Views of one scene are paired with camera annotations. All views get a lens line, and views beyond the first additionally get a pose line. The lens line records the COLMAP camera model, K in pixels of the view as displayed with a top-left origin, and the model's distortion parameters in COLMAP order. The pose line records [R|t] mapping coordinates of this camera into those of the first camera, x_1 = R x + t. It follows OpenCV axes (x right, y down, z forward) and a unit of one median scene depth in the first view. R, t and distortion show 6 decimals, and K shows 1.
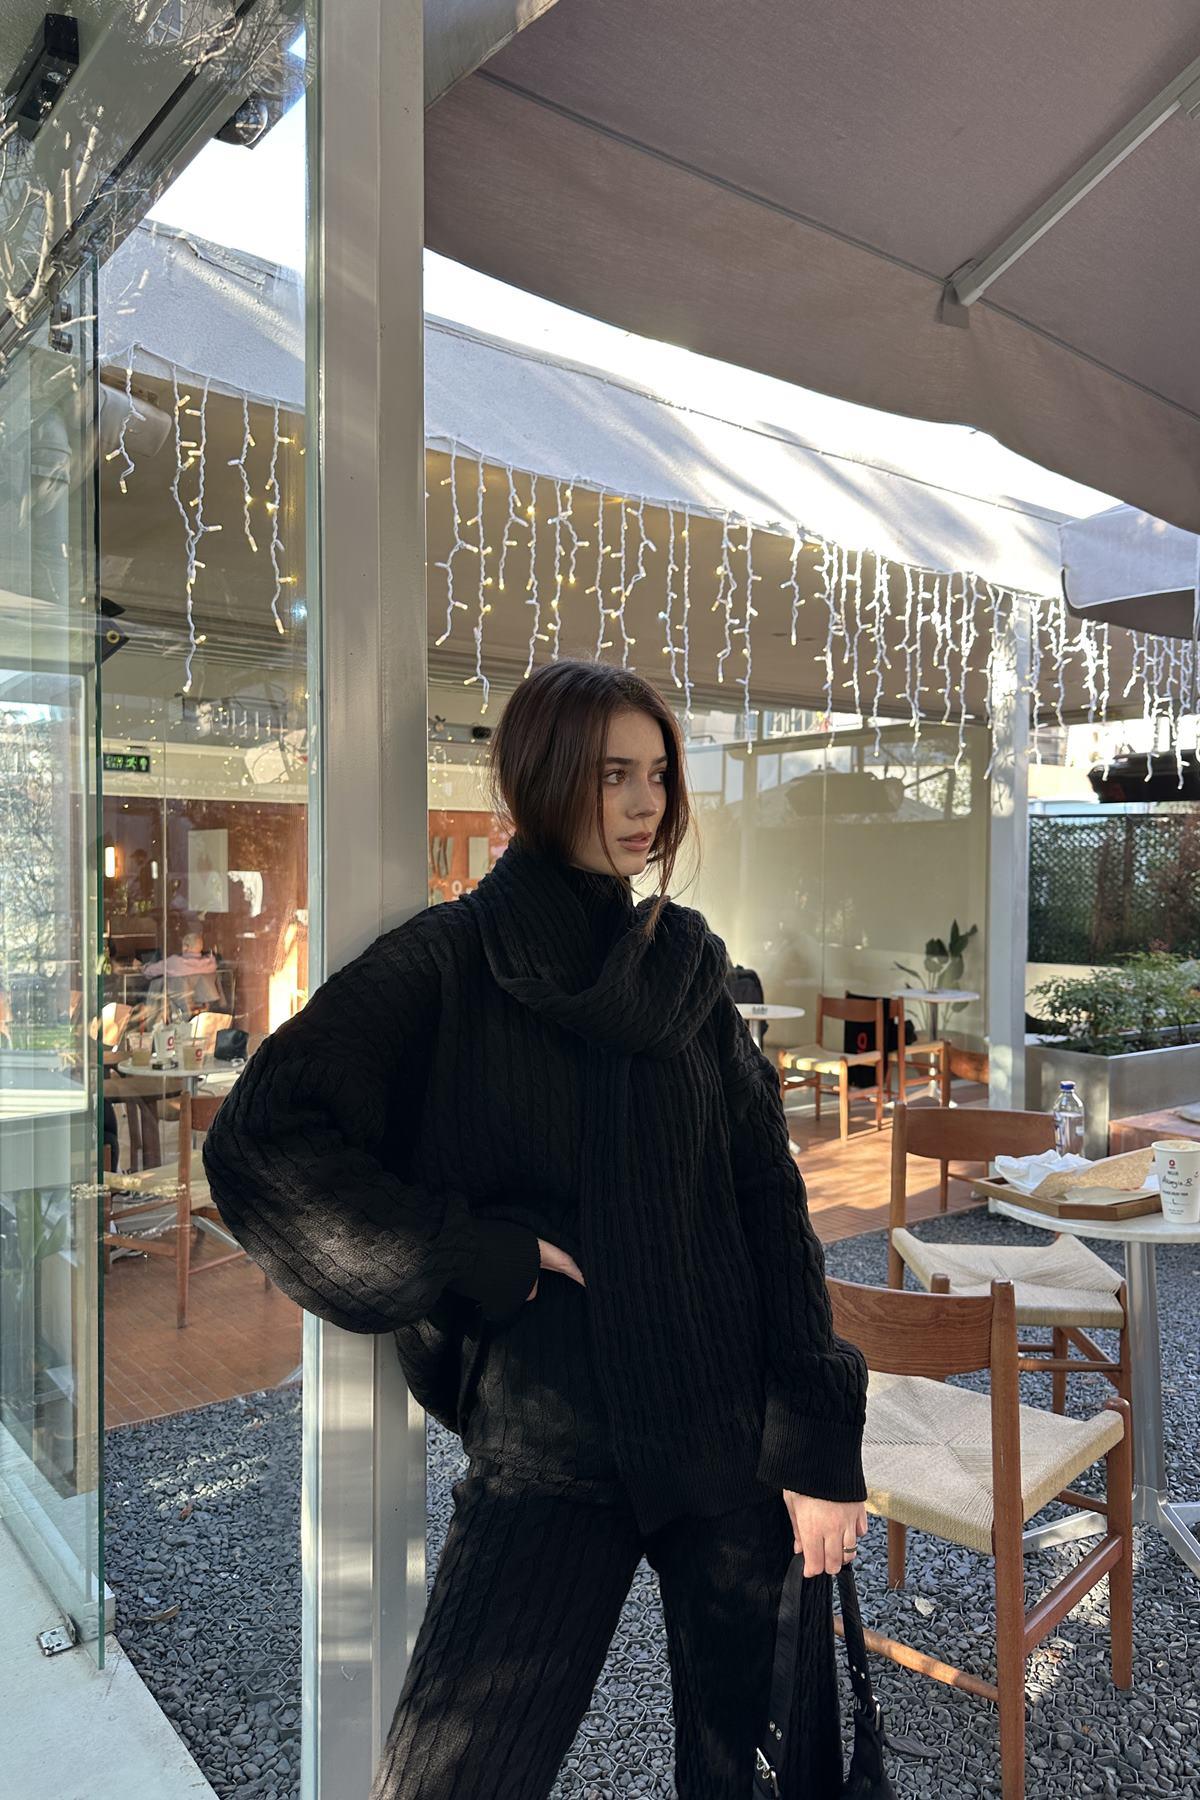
lens RADIAL K [[1291.1, 0, 590.2], [0, 1291.1, 903.3], [0, 0, 1]] dist [0.047816, -0.056305]
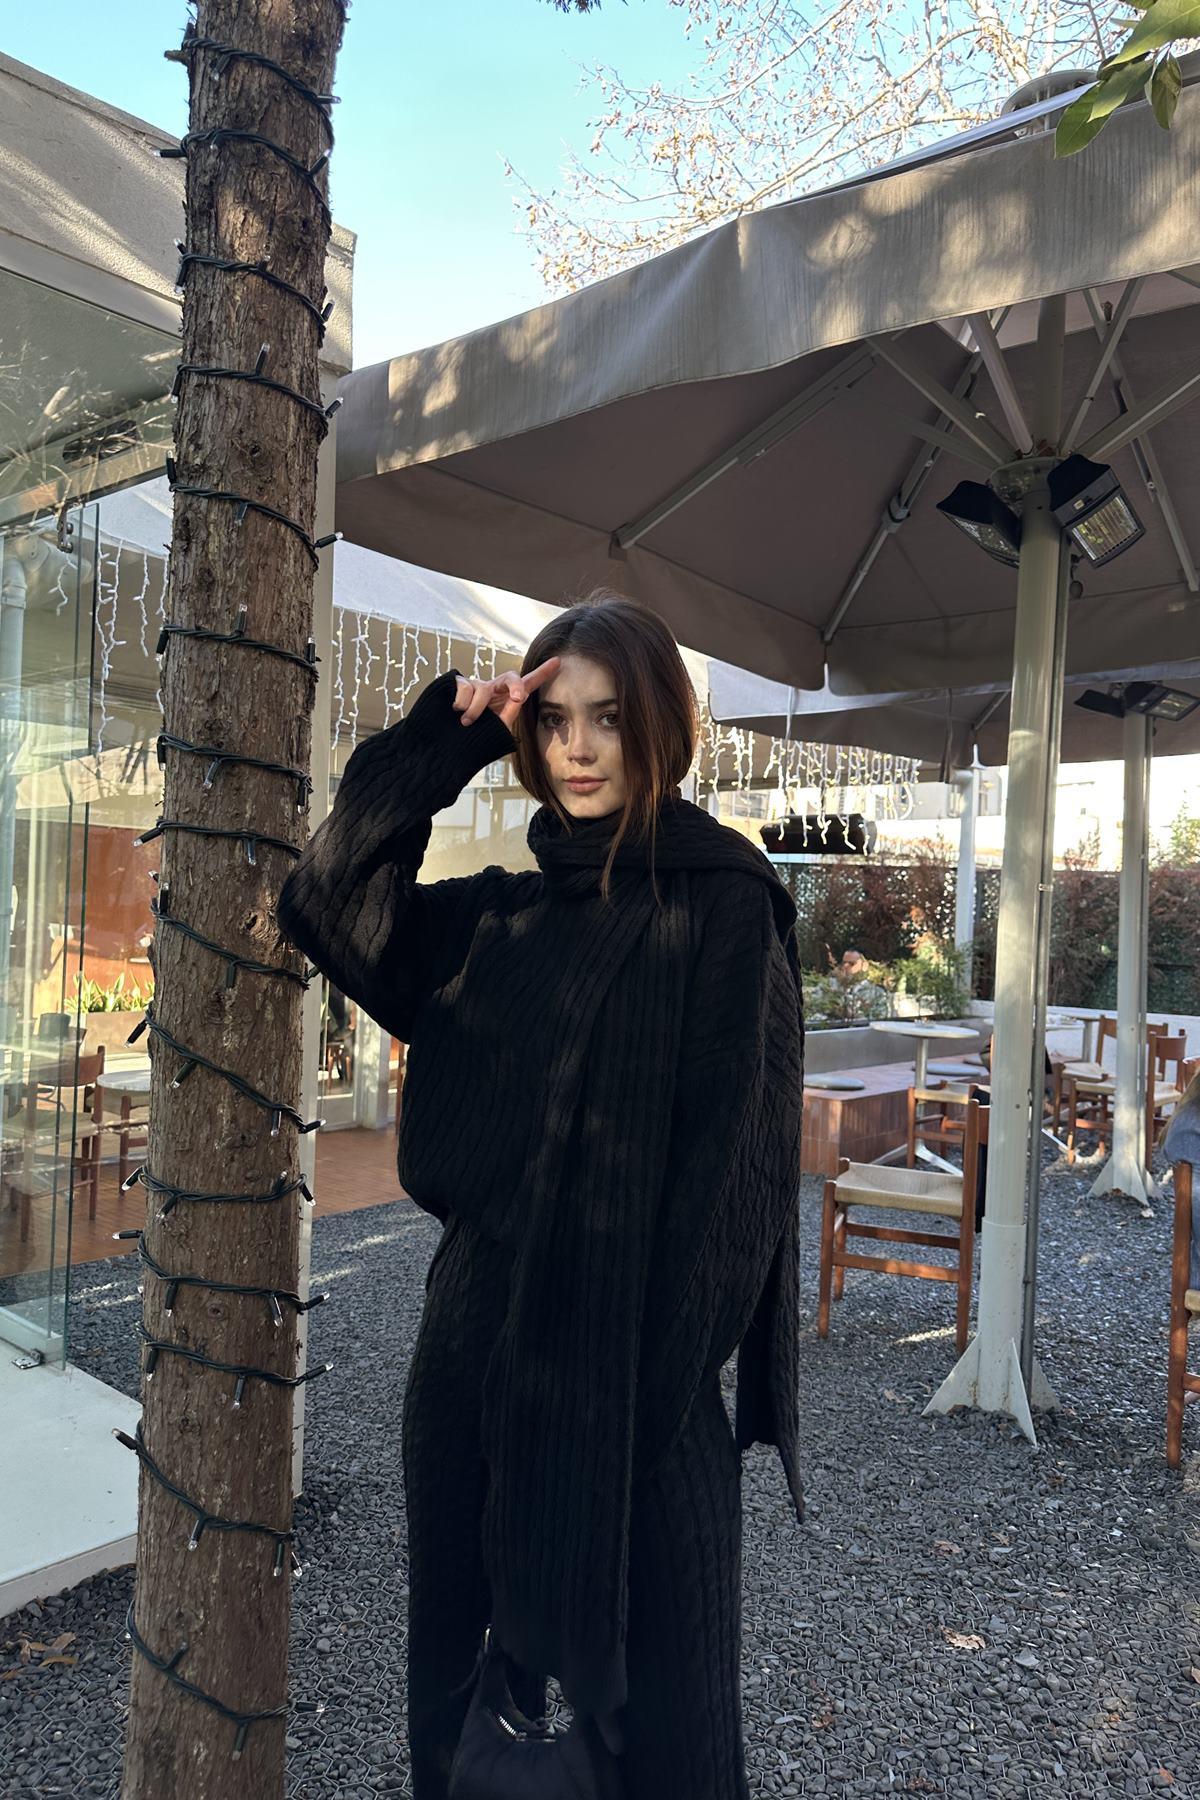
lens RADIAL K [[1233.5, 0, 589.2], [0, 1233.5, 901.6], [0, 0, 1]] dist [0.027210, -0.027883]
pose [[0.980092, 0.030895, 0.196125, -0.028262], [-0.025849, 0.999267, -0.028236, 0.018249], [-0.196853, 0.022604, 0.980172, -0.309405]]
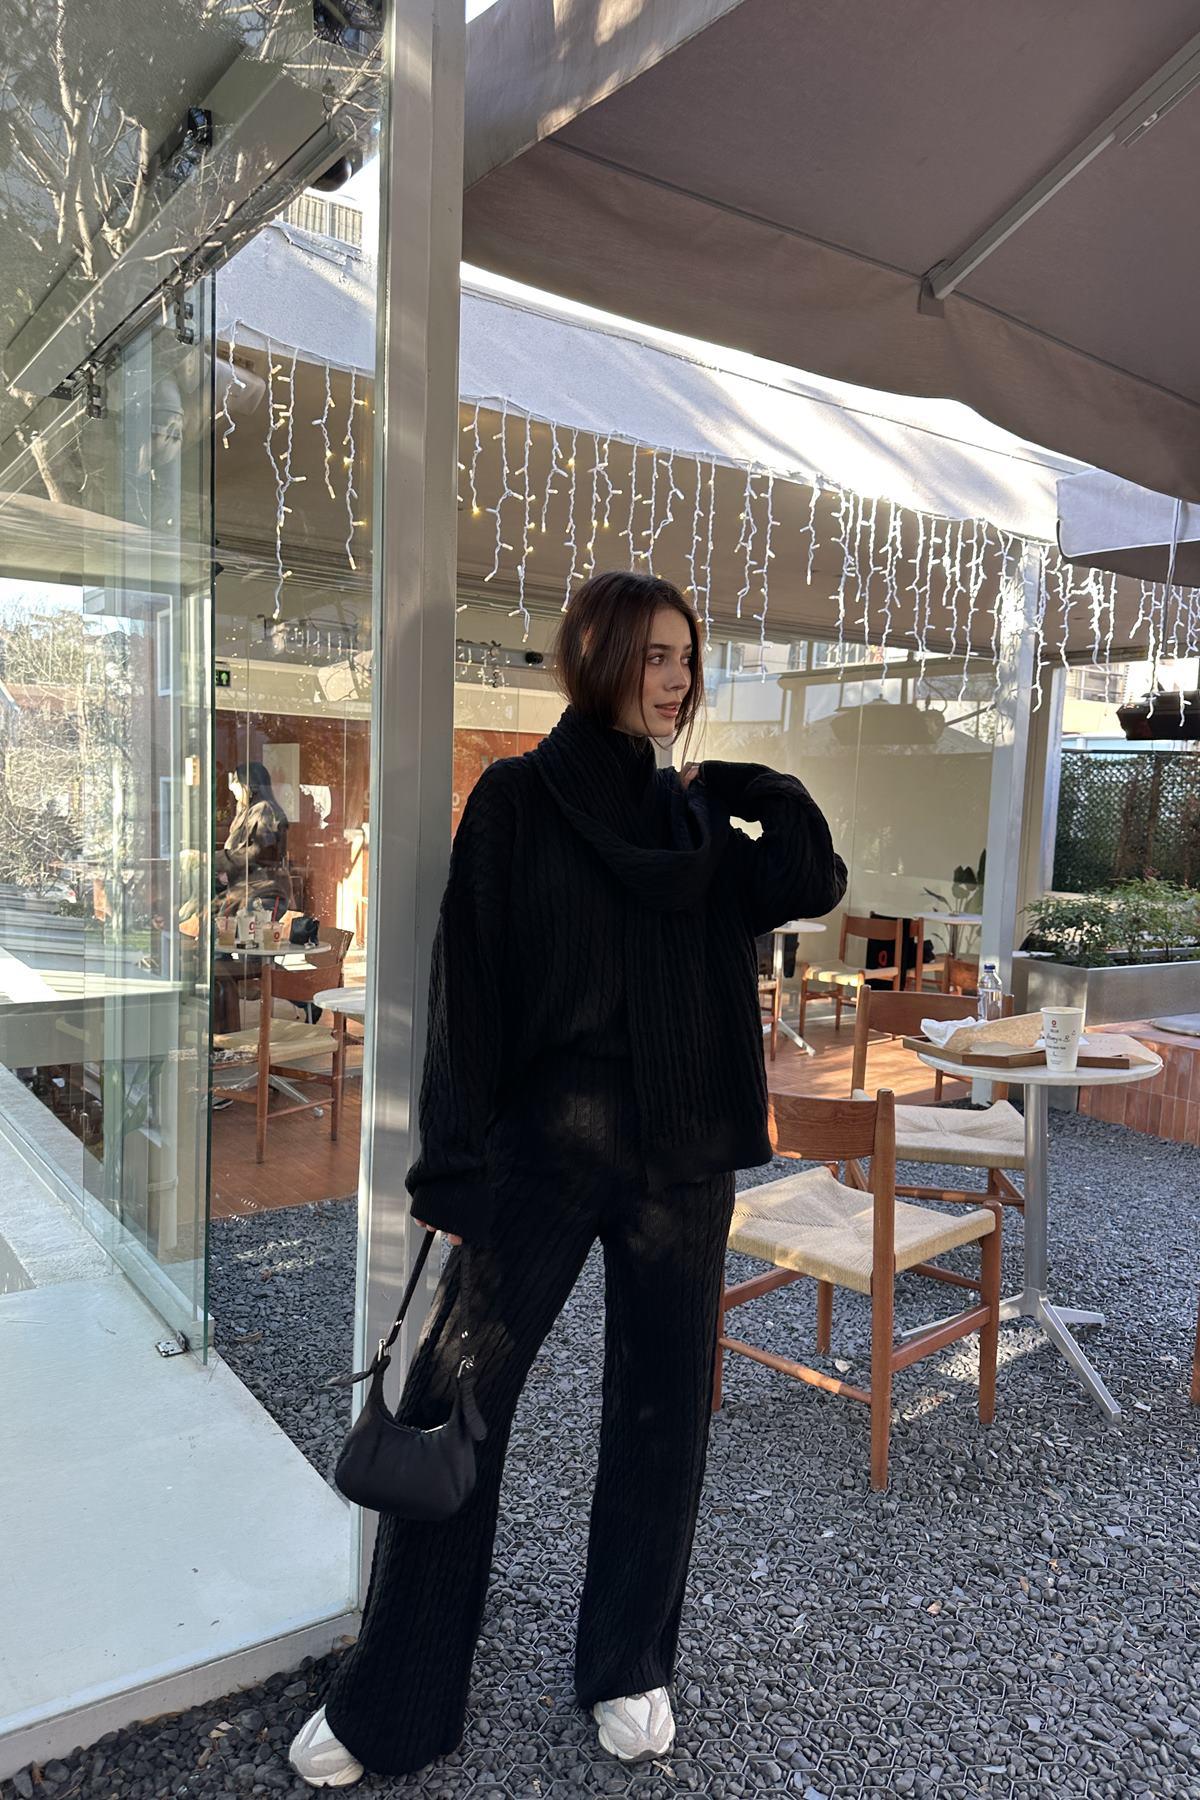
lens RADIAL K [[1268.8, 0, 582.9], [0, 1268.8, 915.6], [0, 0, 1]] dist [0.076637, -0.136714]
pose [[0.998129, 0.035163, -0.050025, 0.028226], [-0.031679, 0.997126, 0.068819, 0.014220], [0.052301, -0.067106, 0.996374, -0.121001]]
